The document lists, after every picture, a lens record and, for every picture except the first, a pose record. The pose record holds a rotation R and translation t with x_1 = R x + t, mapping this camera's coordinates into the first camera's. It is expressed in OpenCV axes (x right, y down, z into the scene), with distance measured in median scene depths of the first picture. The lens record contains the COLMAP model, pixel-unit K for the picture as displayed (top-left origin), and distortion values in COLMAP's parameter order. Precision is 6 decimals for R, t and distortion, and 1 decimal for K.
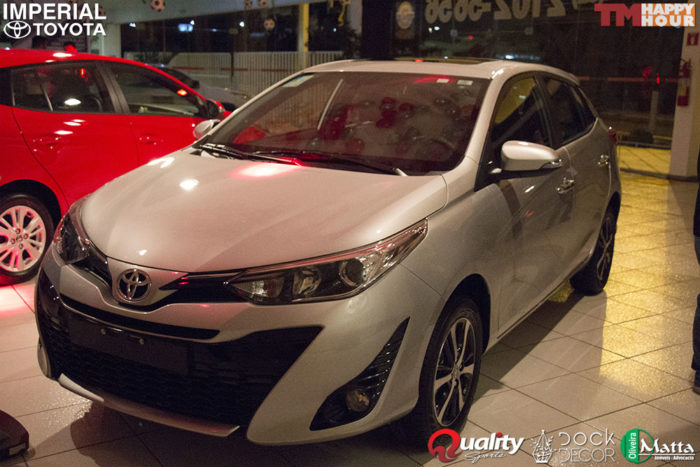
lens RADIAL K [[798.4, 0, 350.0], [0, 798.4, 233.5], [0, 0, 1]] dist [-0.005717, 0.043733]
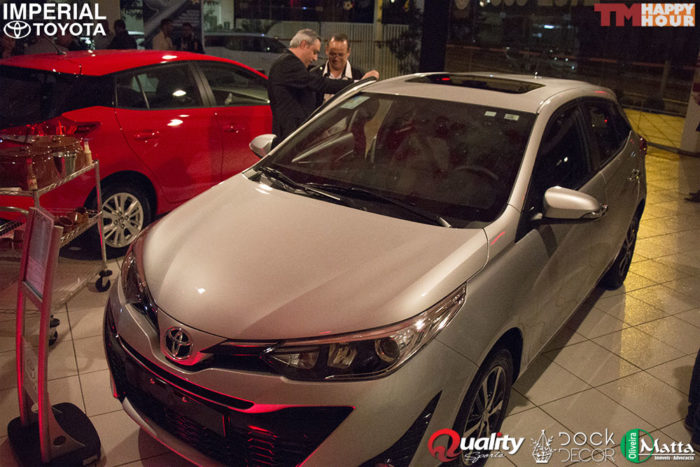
lens RADIAL K [[626.6, 0, 352.9], [0, 626.6, 234.8], [0, 0, 1]] dist [-0.148112, 0.173018]
pose [[0.995061, 0.044824, -0.088568, 0.016419], [-0.033819, 0.991946, 0.122060, -0.130465], [0.093326, -0.118462, 0.988563, 0.168302]]
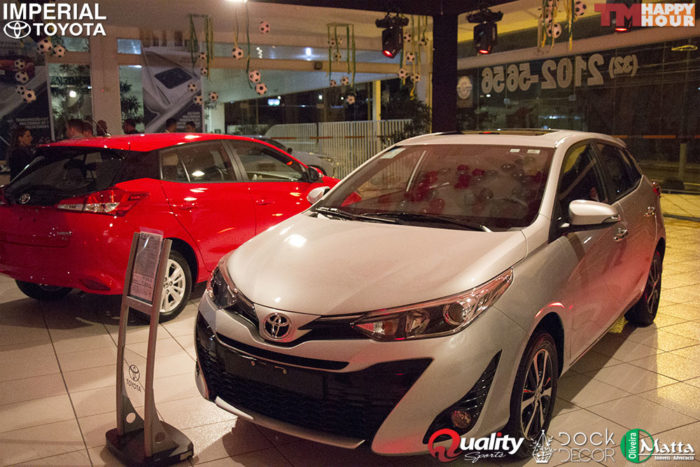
lens RADIAL K [[689.3, 0, 350.0], [0, 689.3, 237.6], [0, 0, 1]] dist [-0.116862, 0.221134]
pose [[0.995306, -0.021469, -0.094366, -0.037869], [0.016610, 0.998510, -0.051976, -0.010972], [0.095341, 0.050164, 0.994180, -0.044872]]
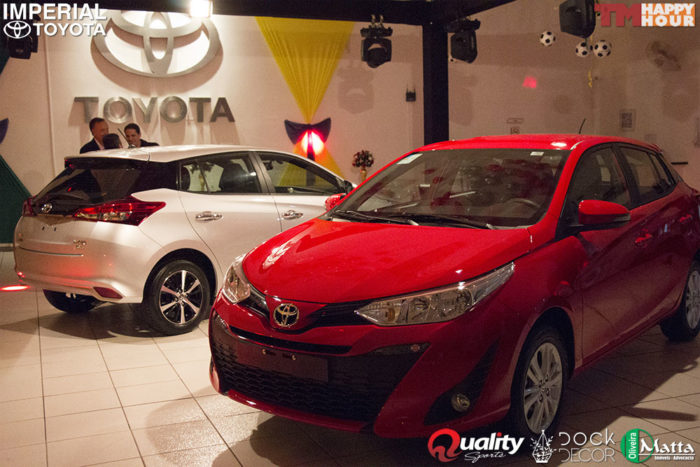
lens RADIAL K [[798.4, 0, 350.0], [0, 798.4, 233.5], [0, 0, 1]] dist [-0.005717, 0.043733]
pose [[0.988574, -0.029359, -0.147849, 0.023056], [0.014473, 0.994805, -0.100769, 0.045695], [0.150039, 0.097478, 0.983863, -0.209794]]
